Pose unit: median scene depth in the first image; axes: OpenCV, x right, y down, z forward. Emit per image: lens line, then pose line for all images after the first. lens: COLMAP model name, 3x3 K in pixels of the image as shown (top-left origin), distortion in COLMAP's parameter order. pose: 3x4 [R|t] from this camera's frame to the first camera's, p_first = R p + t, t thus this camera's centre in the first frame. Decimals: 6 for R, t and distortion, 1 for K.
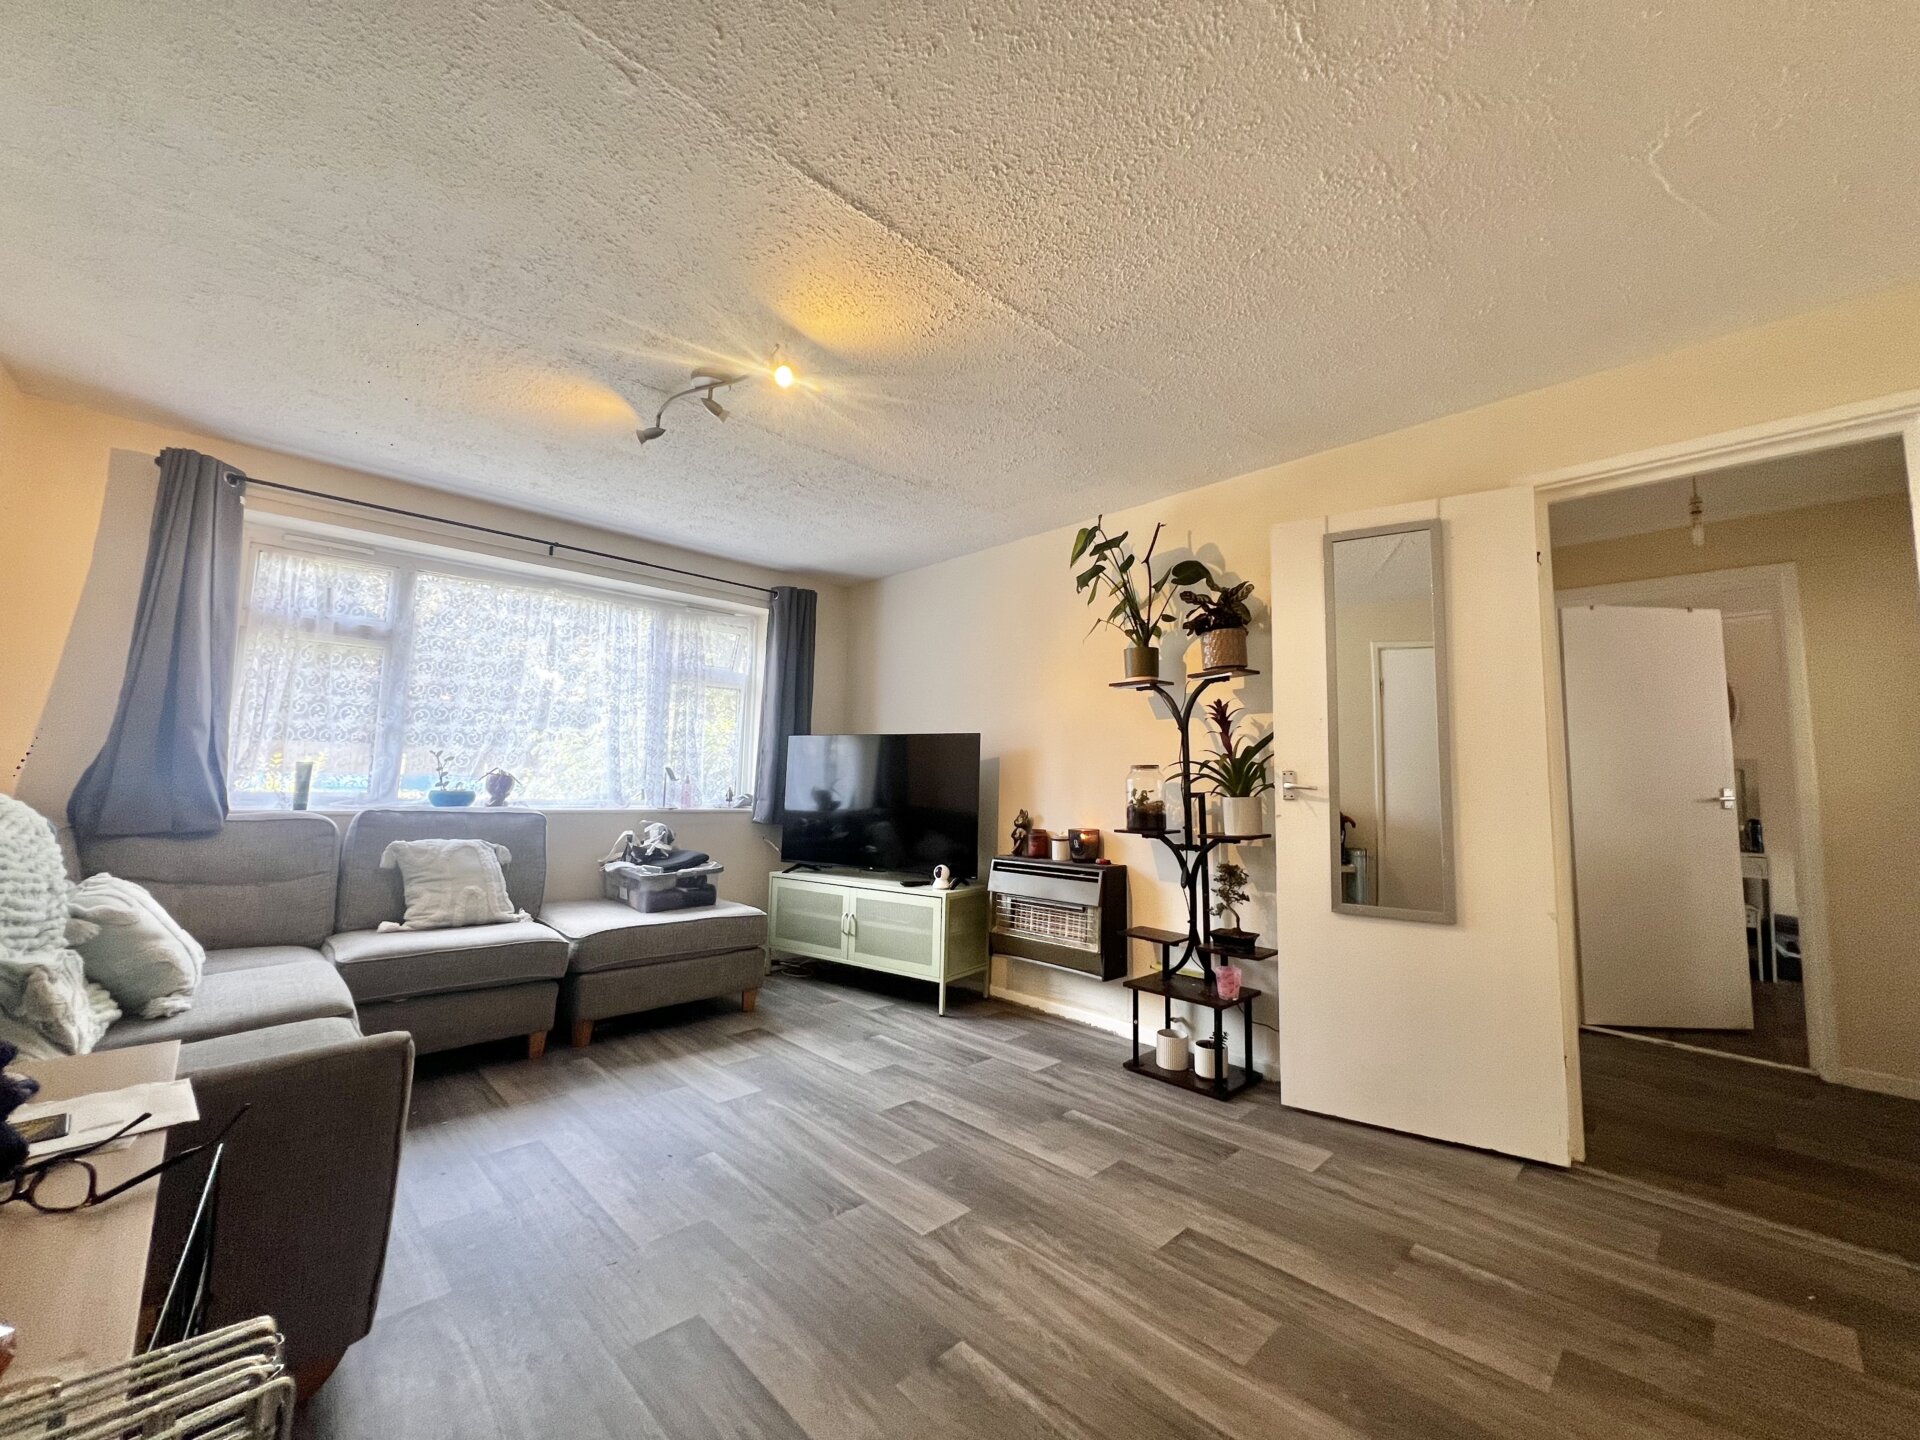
lens RADIAL K [[767.0, 0, 960.0], [0, 767.0, 720.0], [0, 0, 1]] dist [-0.000012, 0.000012]
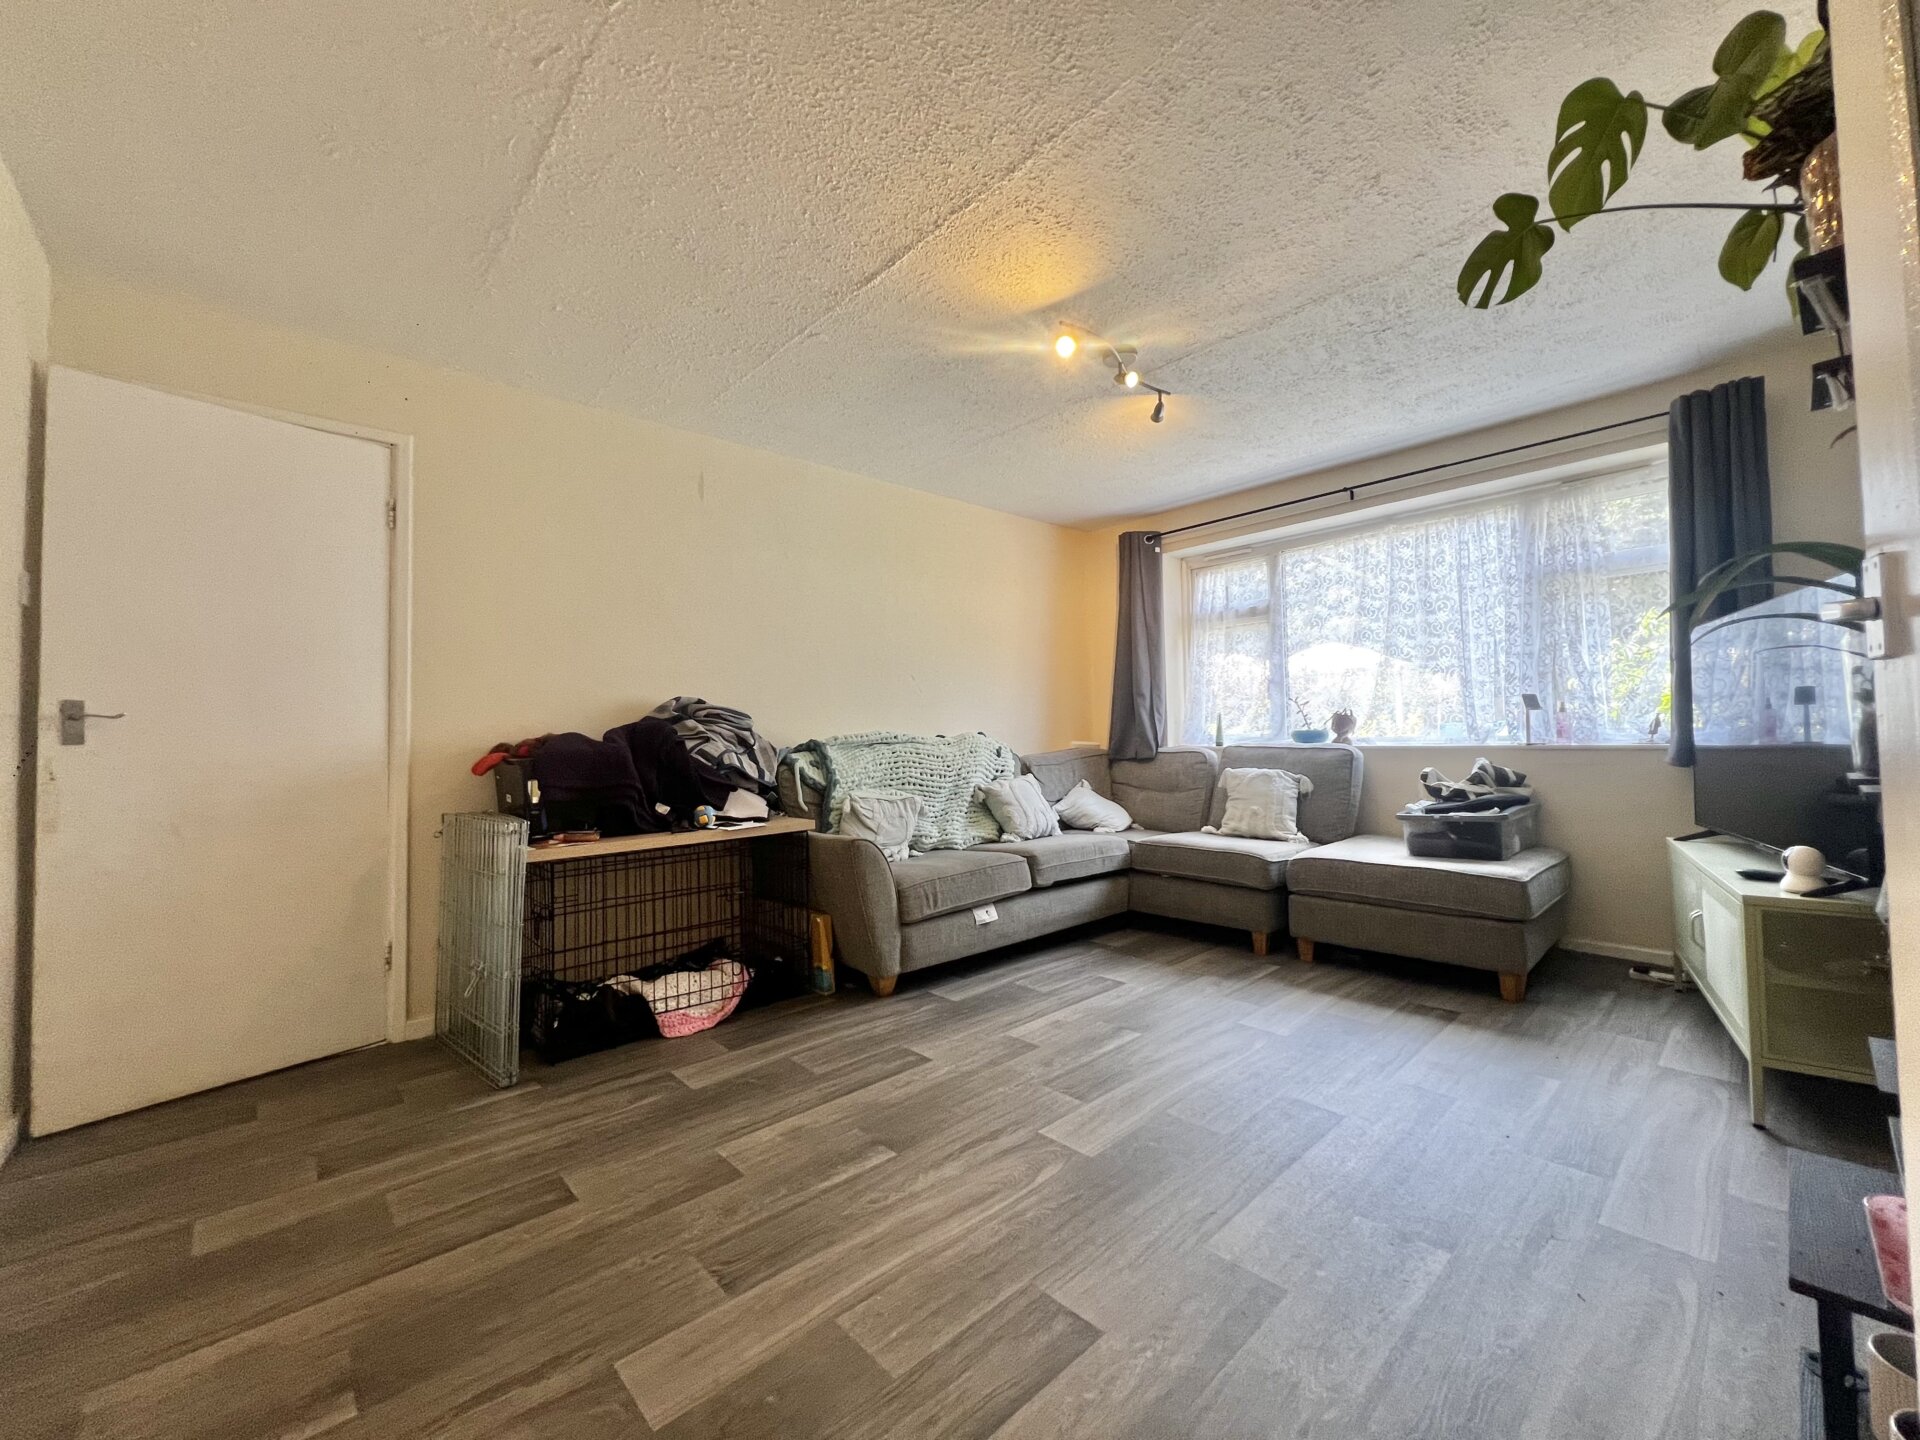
lens RADIAL K [[767.0, 0, 960.0], [0, 767.0, 720.0], [0, 0, 1]] dist [-0.000012, 0.000012]
pose [[-0.019164, -0.046585, -0.998730, 0.583933], [0.106694, 0.993115, -0.048370, 0.086358], [0.994107, -0.107485, -0.014062, 0.550833]]
